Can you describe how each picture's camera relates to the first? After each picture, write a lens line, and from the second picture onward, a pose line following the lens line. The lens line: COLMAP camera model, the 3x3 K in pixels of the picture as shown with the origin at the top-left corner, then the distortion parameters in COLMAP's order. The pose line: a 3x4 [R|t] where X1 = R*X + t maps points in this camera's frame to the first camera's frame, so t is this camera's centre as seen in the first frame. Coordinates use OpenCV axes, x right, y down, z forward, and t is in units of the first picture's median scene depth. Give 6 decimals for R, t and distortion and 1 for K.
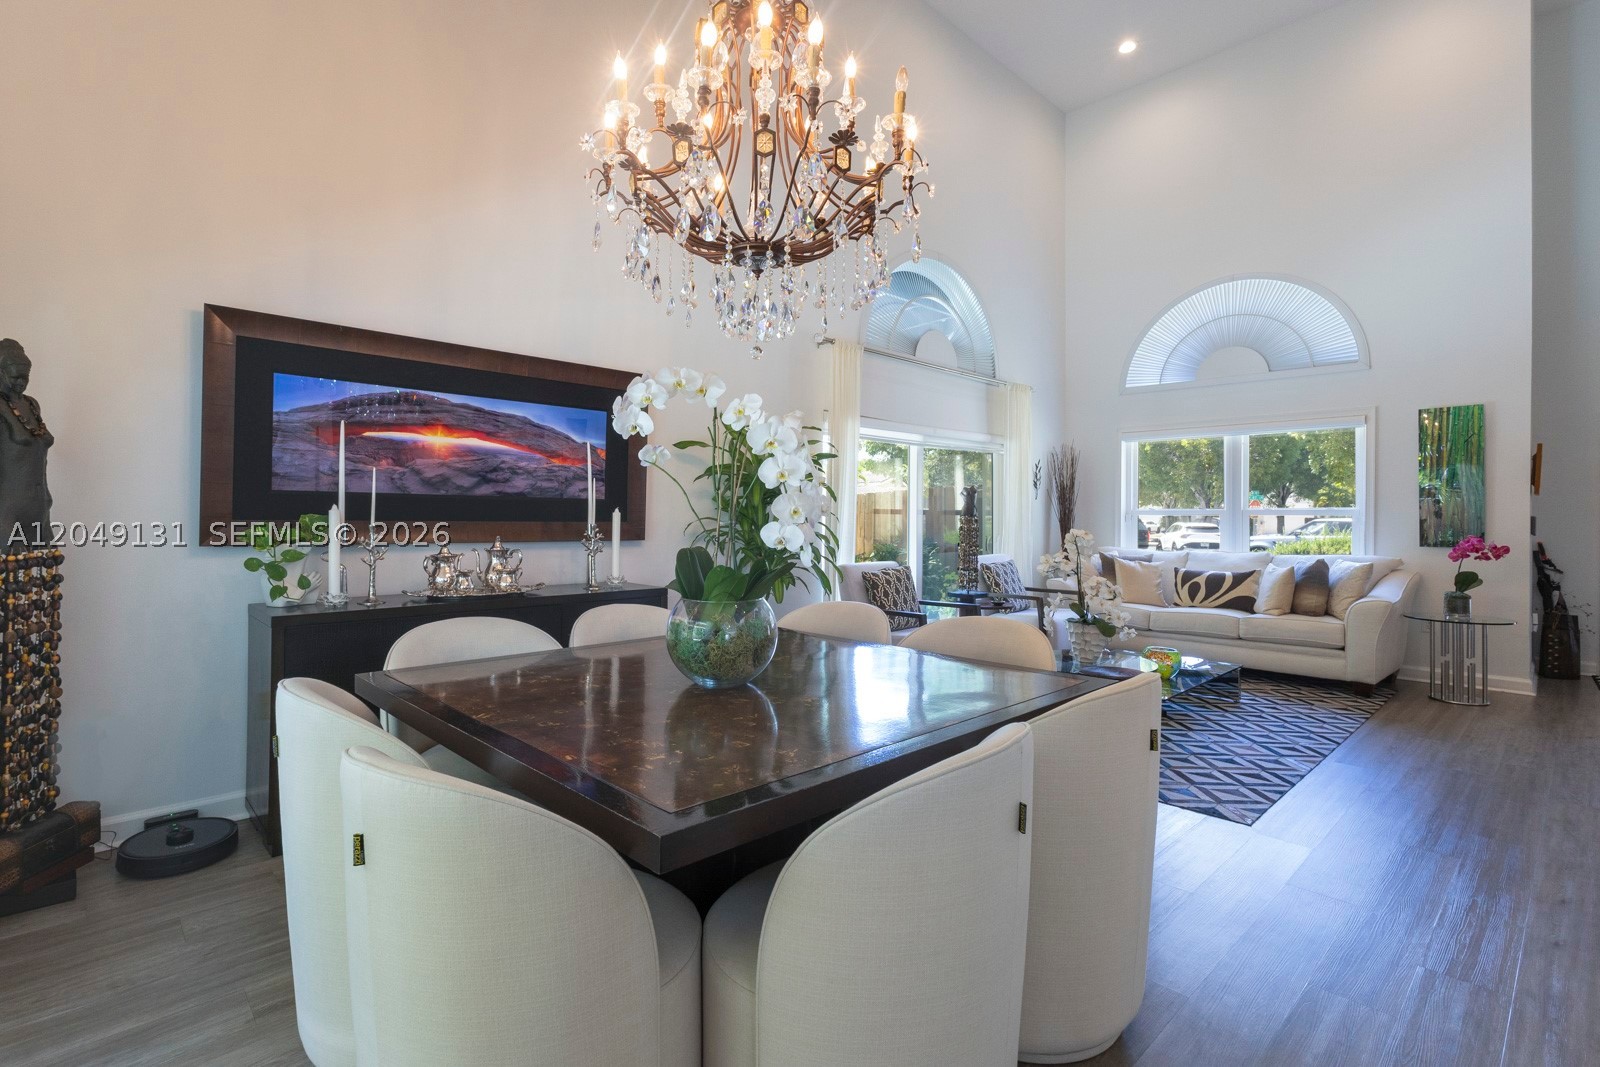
lens RADIAL K [[732.4, 0, 758.1], [0, 732.4, 513.6], [0, 0, 1]] dist [0.009954, -0.000661]
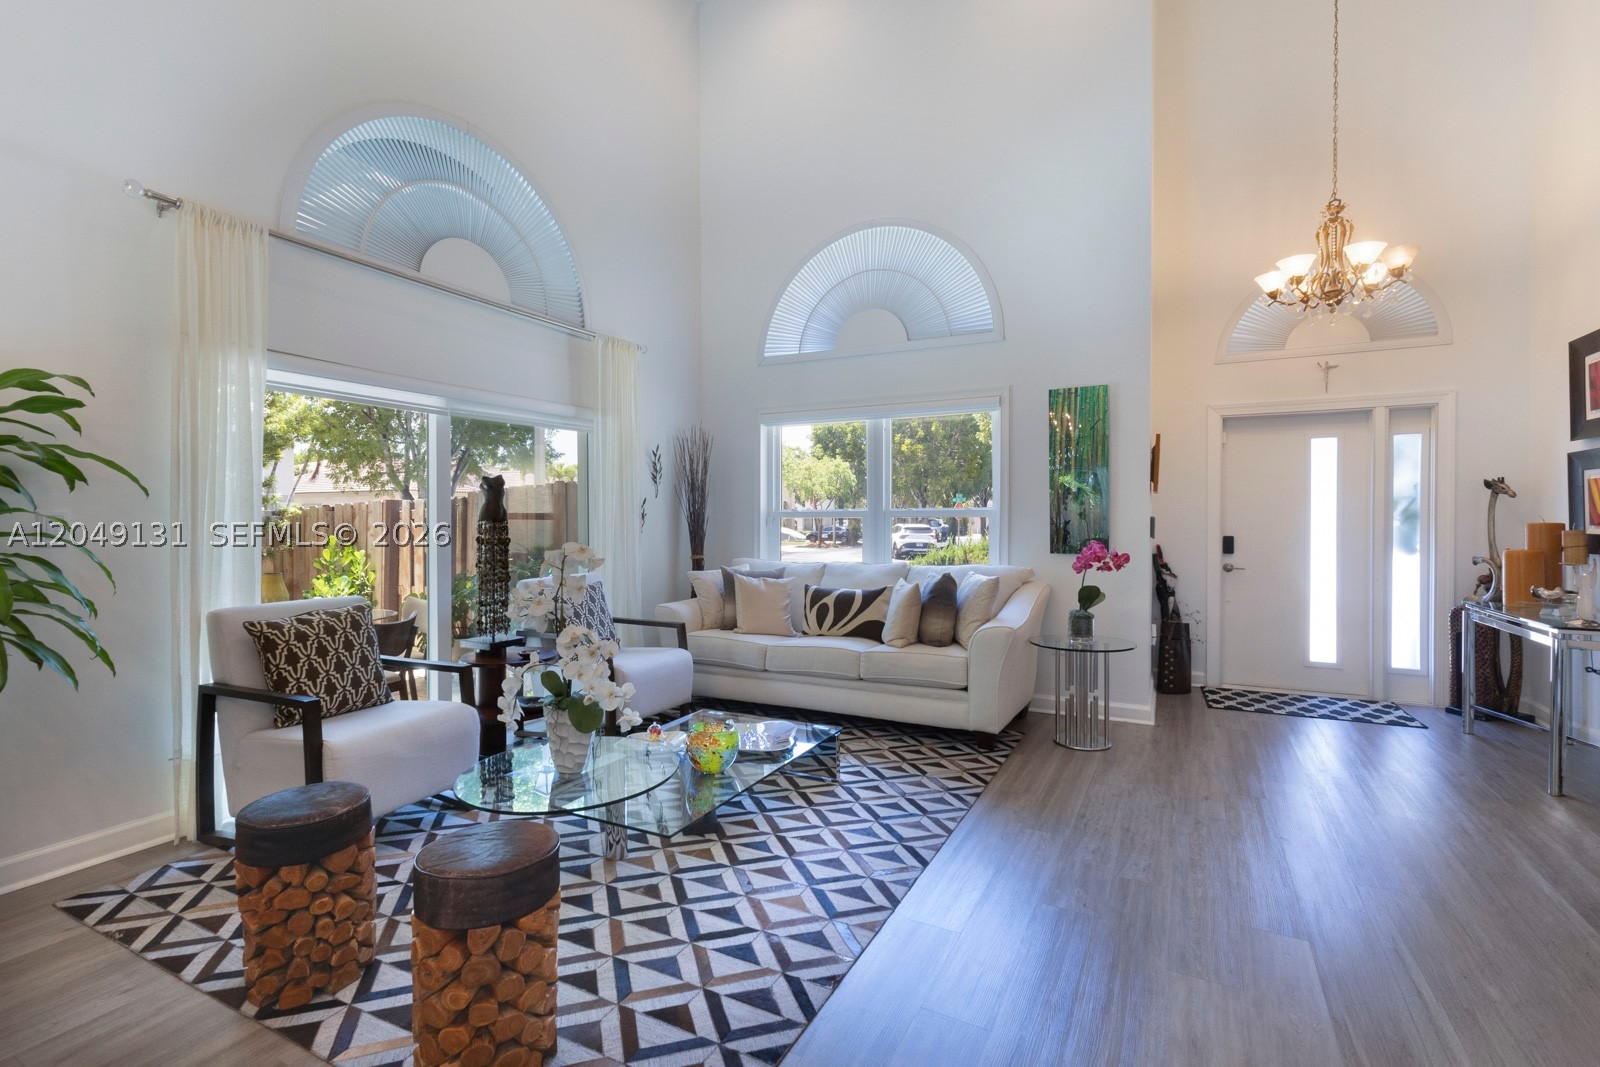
lens RADIAL K [[742.6, 0, 795.4], [0, 742.6, 524.2], [0, 0, 1]] dist [0.002203, 0.000843]
pose [[0.936966, -0.009174, 0.349301, 0.325379], [0.005638, 0.999922, 0.011140, 0.000338], [-0.349376, -0.008469, 0.936944, 0.305520]]
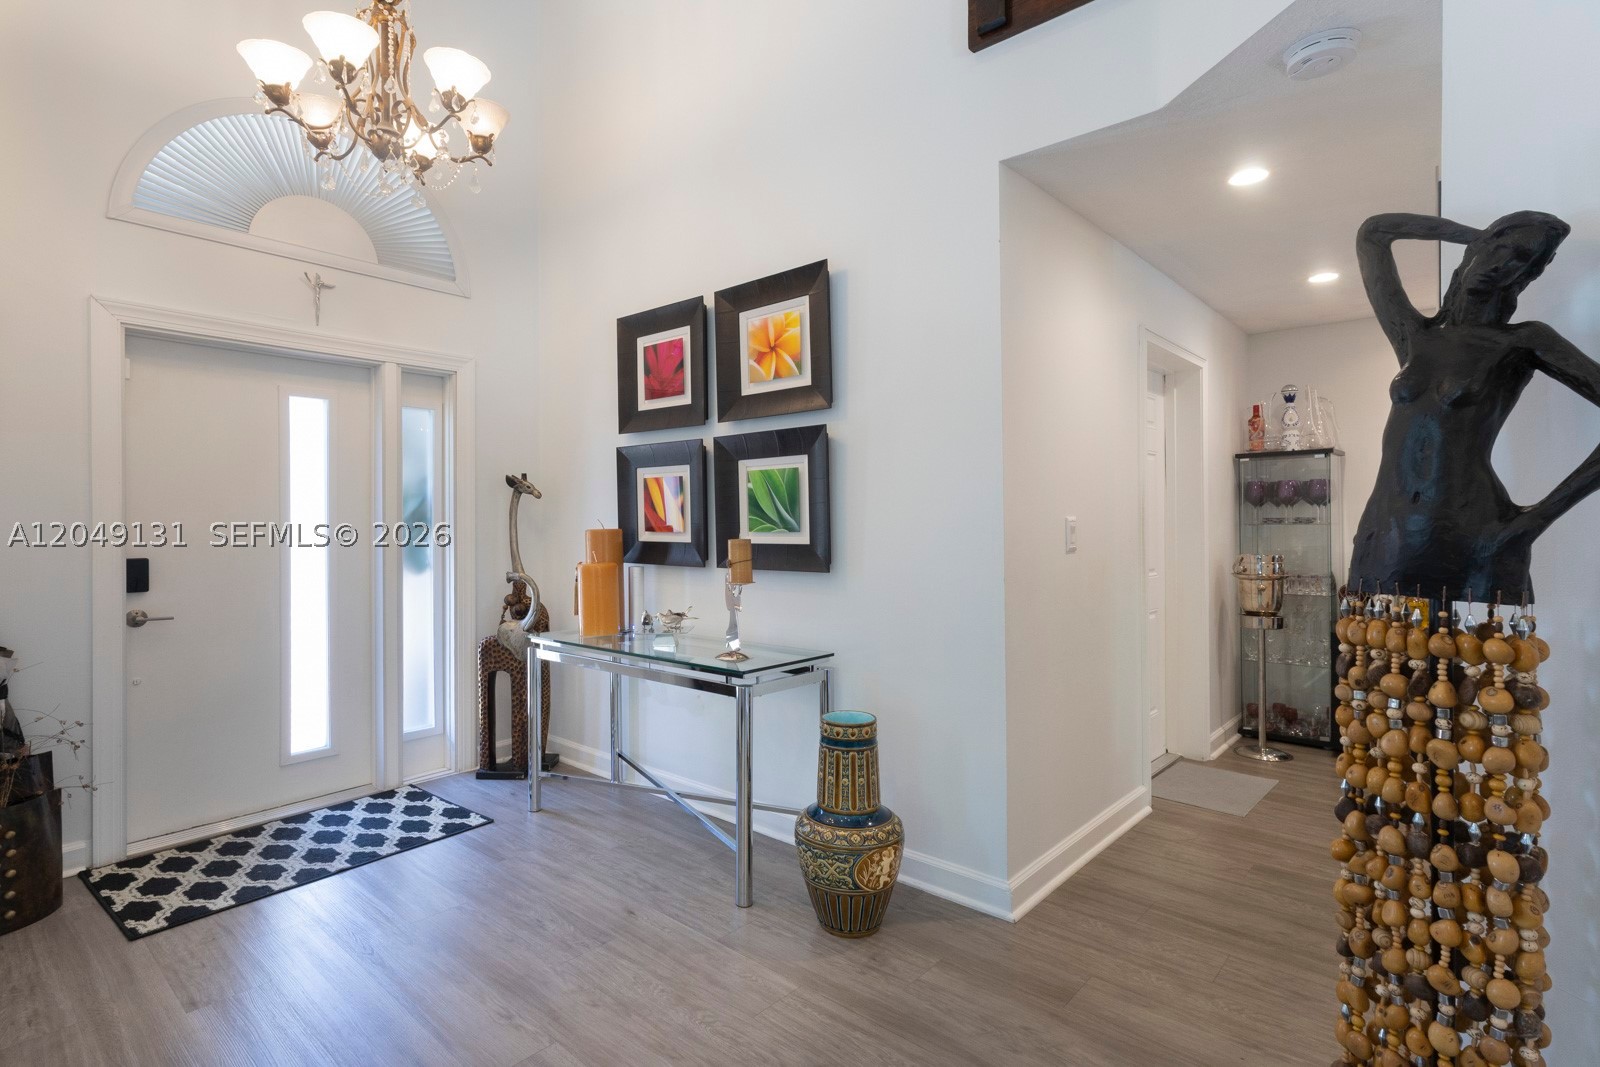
lens RADIAL K [[742.6, 0, 795.4], [0, 742.6, 524.2], [0, 0, 1]] dist [0.002203, 0.000843]
pose [[-0.134309, -0.010538, 0.990883, 0.628997], [-0.002562, 0.999944, 0.010287, 0.000438], [-0.990936, -0.001157, -0.134329, 0.637959]]
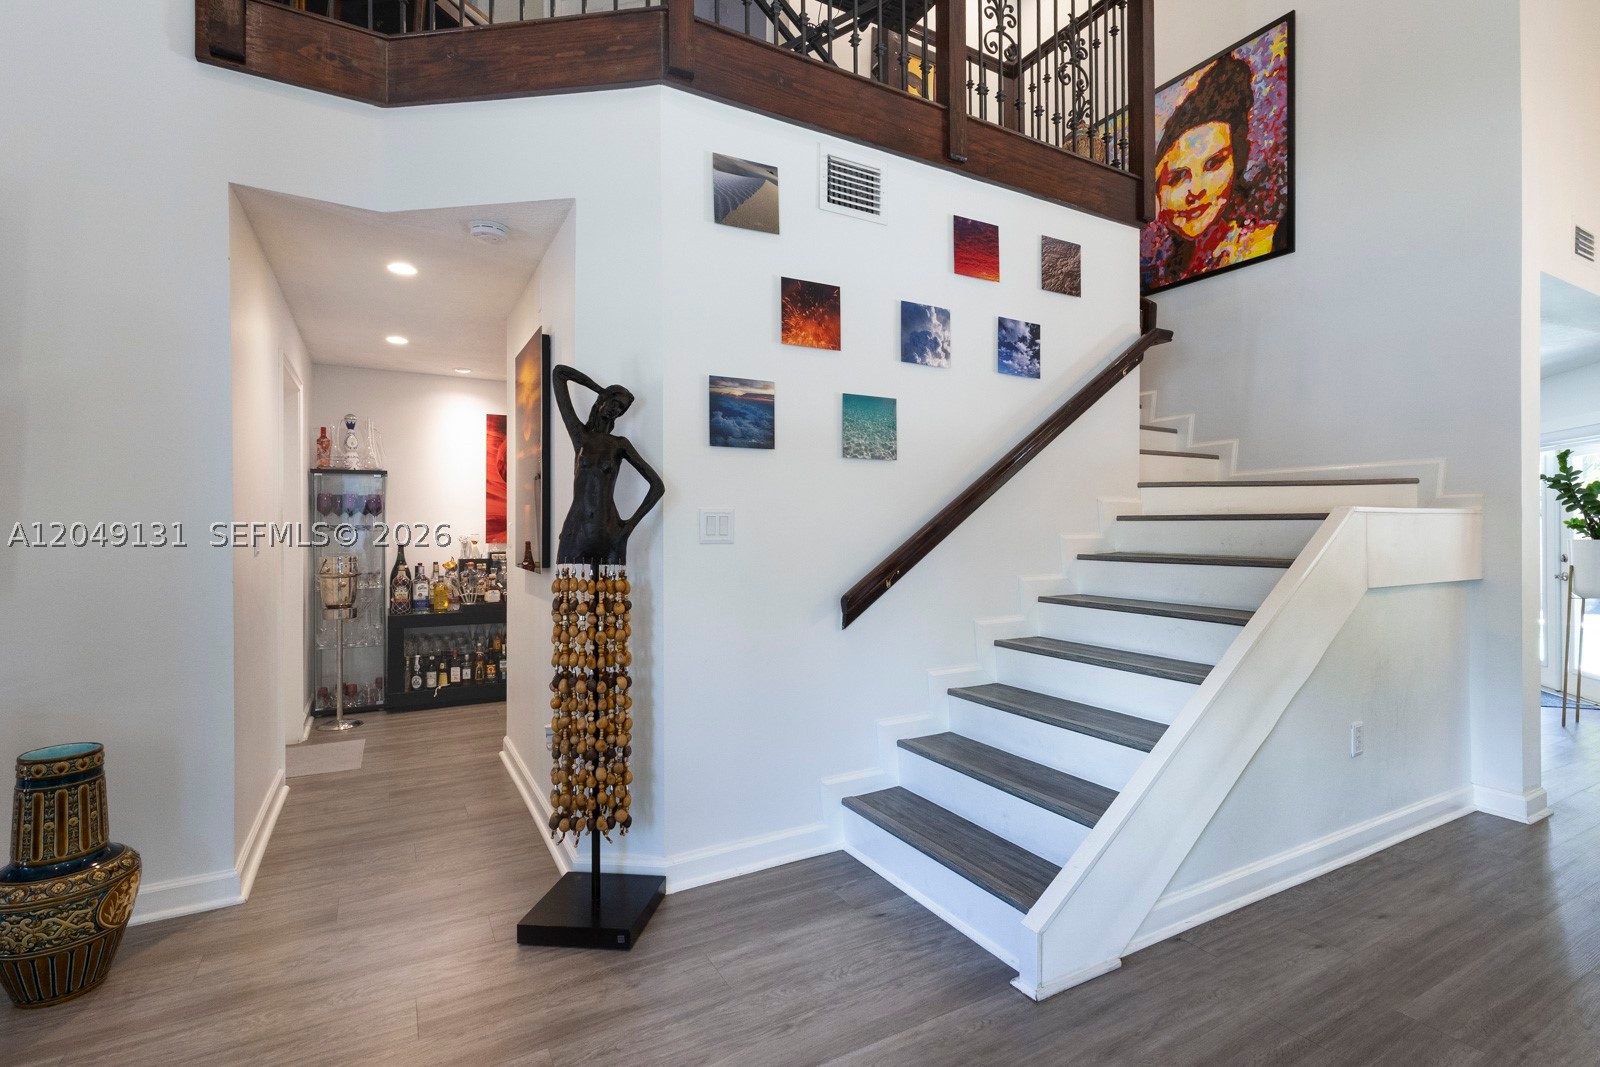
lens RADIAL K [[742.6, 0, 795.4], [0, 742.6, 524.2], [0, 0, 1]] dist [0.002203, 0.000843]
pose [[-0.985742, -0.007444, 0.168102, 0.624758], [-0.009226, 0.999909, -0.009820, 0.003154], [-0.168013, -0.011231, -0.985721, 0.873233]]
